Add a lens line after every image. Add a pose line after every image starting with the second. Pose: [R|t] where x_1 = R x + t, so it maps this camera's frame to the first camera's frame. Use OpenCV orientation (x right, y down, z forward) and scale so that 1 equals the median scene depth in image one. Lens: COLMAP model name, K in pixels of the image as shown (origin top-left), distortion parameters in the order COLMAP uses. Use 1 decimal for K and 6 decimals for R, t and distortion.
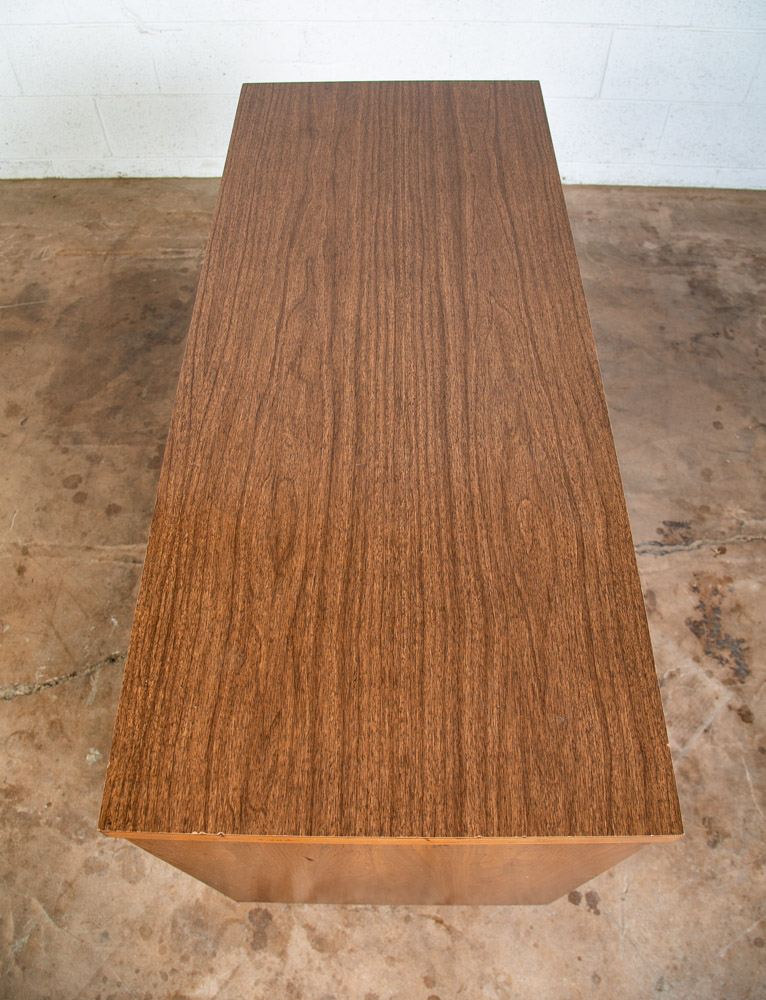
lens RADIAL K [[797.0, 0, 380.0], [0, 797.0, 471.8], [0, 0, 1]] dist [-0.117371, 0.059372]
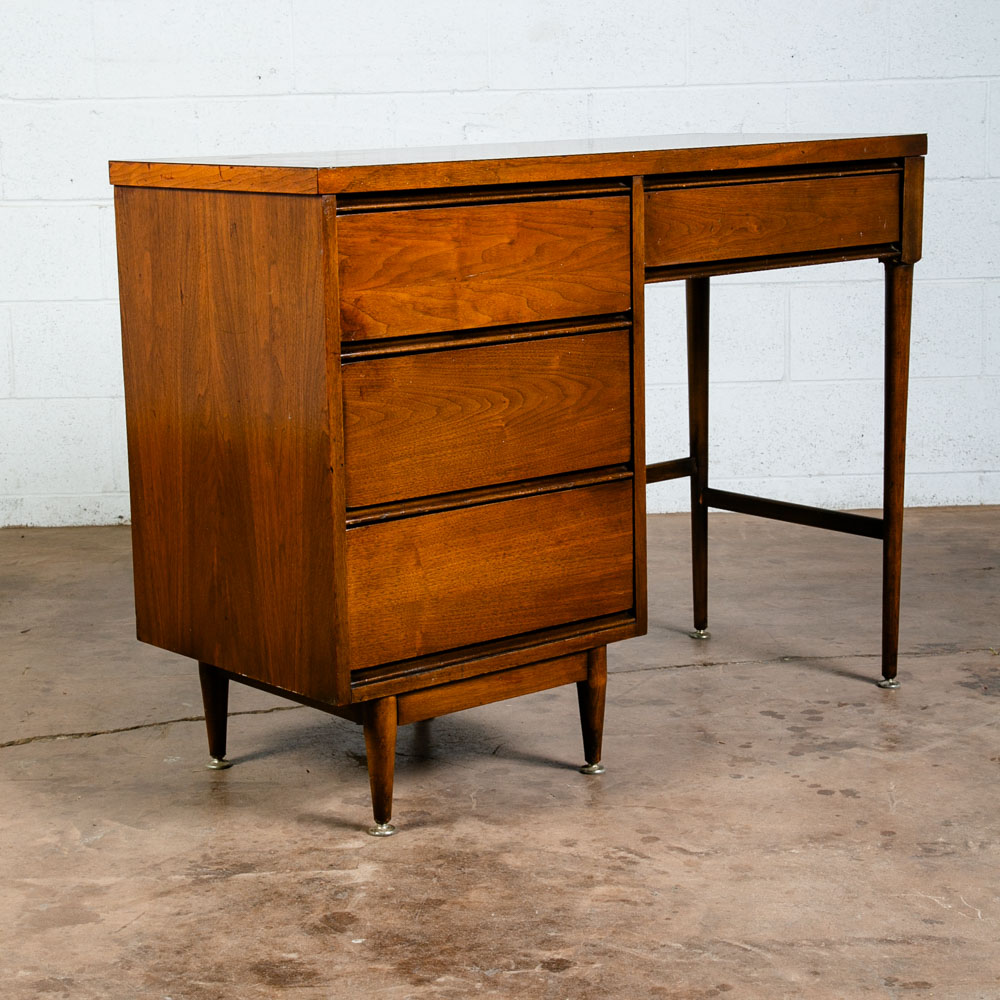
lens RADIAL K [[2262.6, 0, 479.5], [0, 2262.6, 470.8], [0, 0, 1]] dist [0.100166, 0.017593]
pose [[0.999273, -0.018238, 0.033490, -0.144659], [0.036778, 0.693002, -0.719997, 1.760693], [-0.010077, 0.720705, 0.693169, -0.714082]]
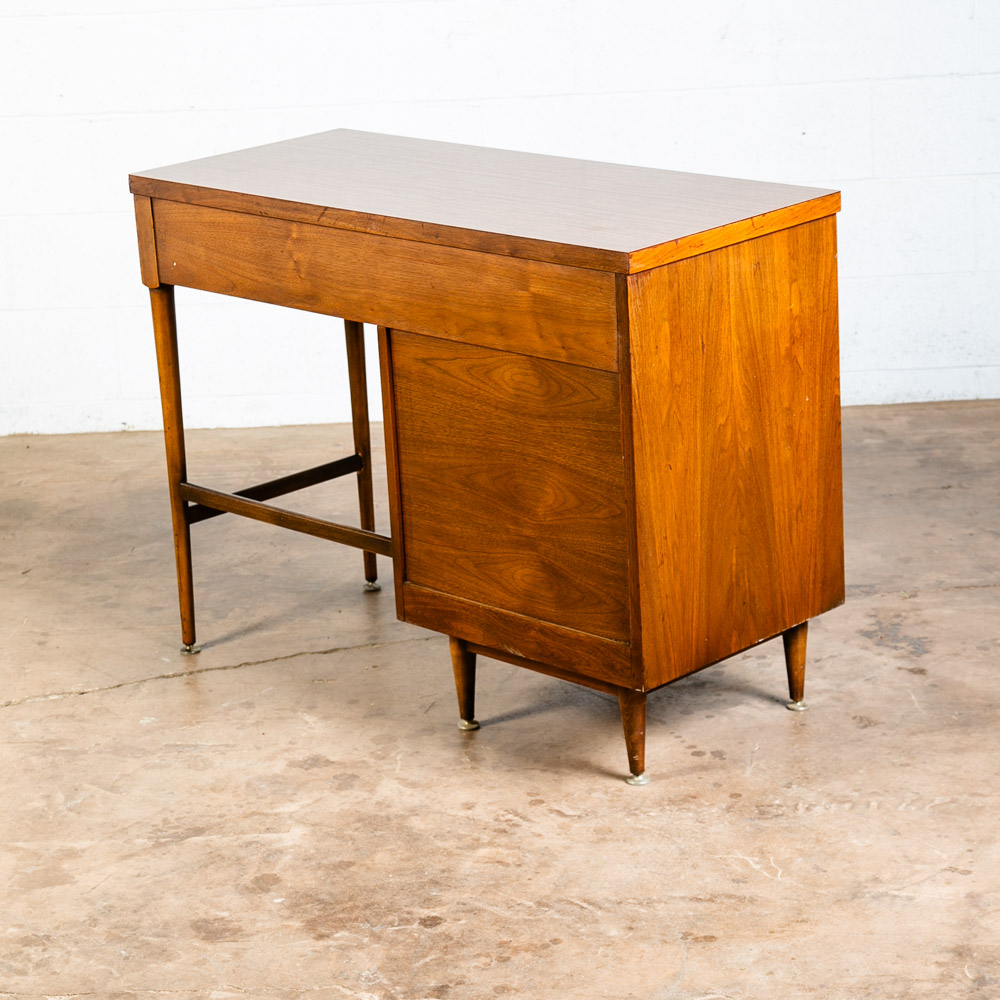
lens RADIAL K [[2870.2, 0, 500.0], [0, 2870.2, 500.0], [0, 0, 1]] dist [0.236442, -0.344021]
pose [[0.999078, -0.035340, -0.024391, 0.104761], [0.012331, 0.780218, -0.625386, 2.180380], [0.041132, 0.624509, 0.779934, -1.623418]]
